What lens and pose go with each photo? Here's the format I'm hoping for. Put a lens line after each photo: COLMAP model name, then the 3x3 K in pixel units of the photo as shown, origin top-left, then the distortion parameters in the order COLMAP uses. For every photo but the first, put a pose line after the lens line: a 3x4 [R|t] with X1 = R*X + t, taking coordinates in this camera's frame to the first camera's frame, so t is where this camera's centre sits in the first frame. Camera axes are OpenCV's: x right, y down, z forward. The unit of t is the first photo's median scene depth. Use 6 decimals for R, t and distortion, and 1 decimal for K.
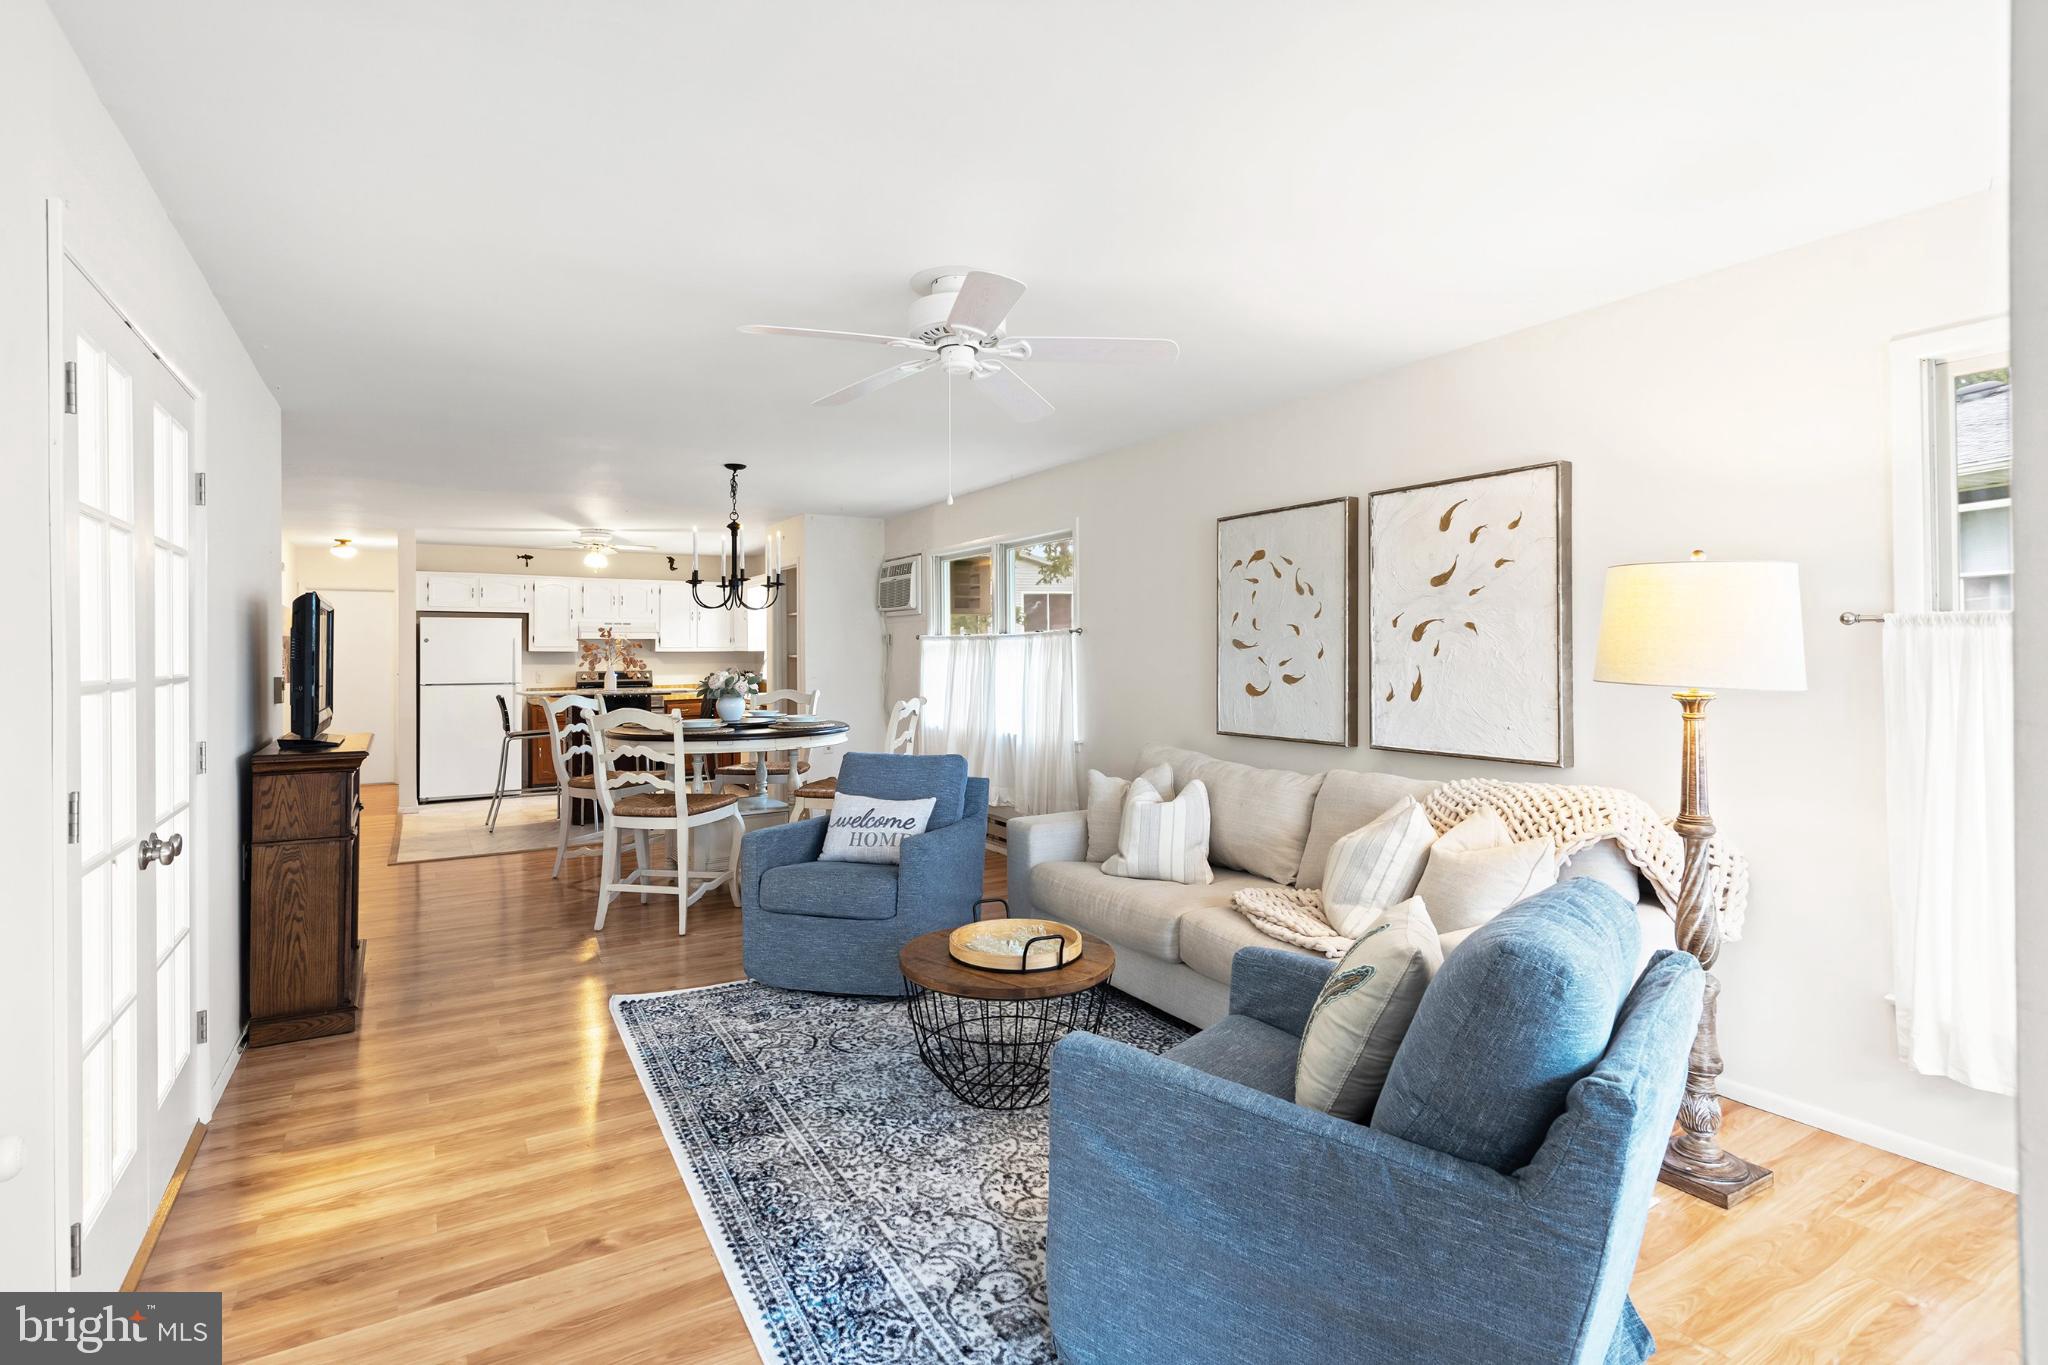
lens RADIAL K [[987.2, 0, 1018.6], [0, 987.2, 648.3], [0, 0, 1]] dist [-0.004454, -0.000315]
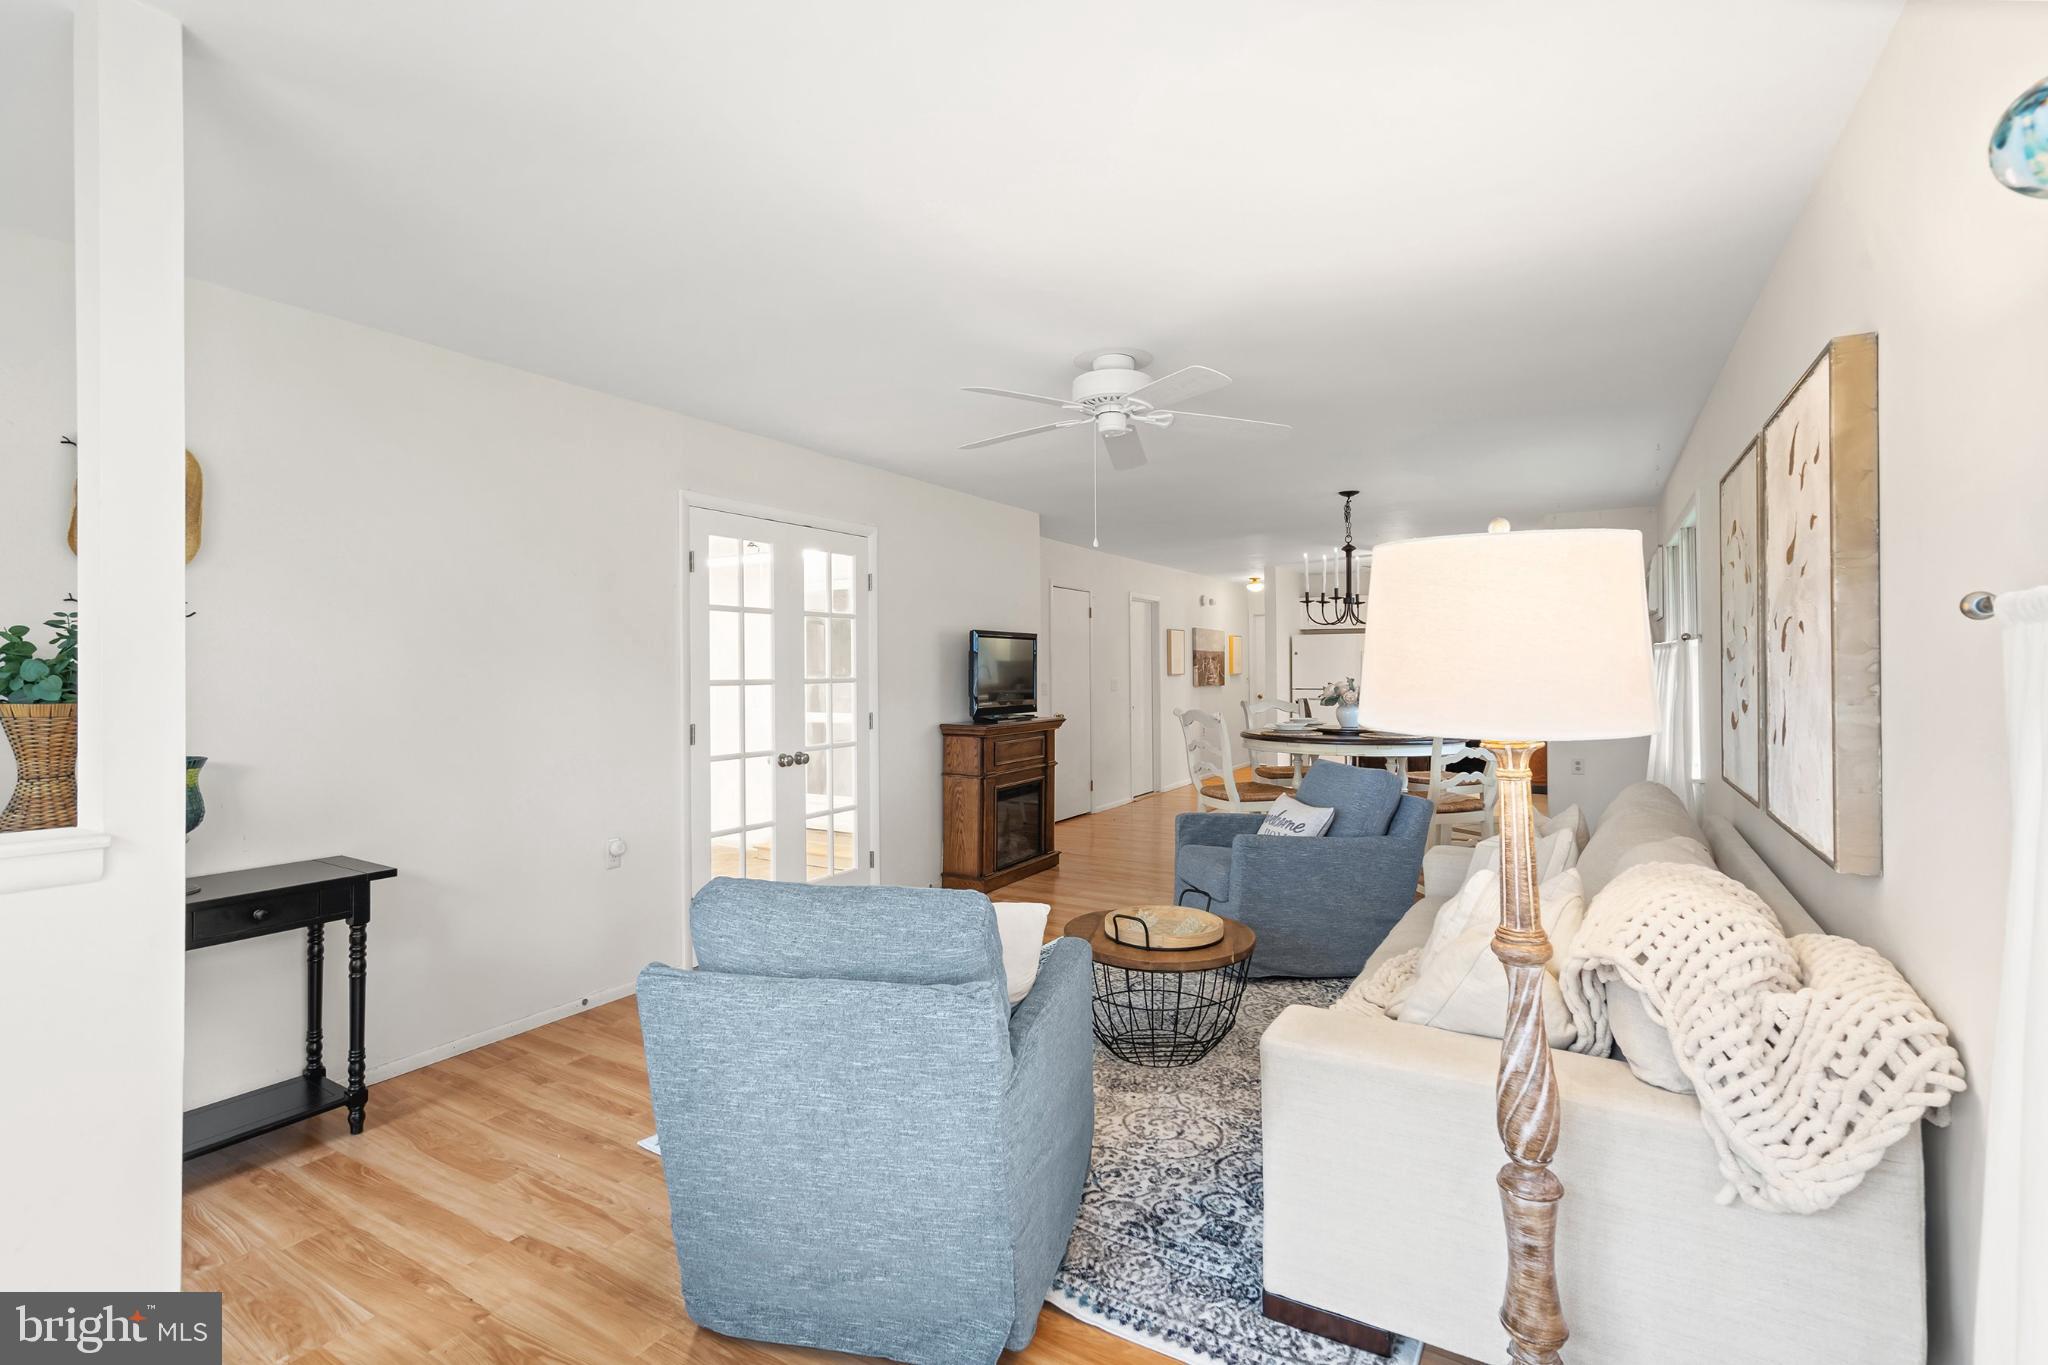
lens RADIAL K [[965.3, 0, 1023.0], [0, 965.3, 660.0], [0, 0, 1]] dist [0.002230, 0.000611]
pose [[0.482184, -0.001963, -0.876068, 0.331292], [0.003237, 0.999995, -0.000459, -0.000982], [0.876064, -0.002614, 0.482188, 0.123850]]
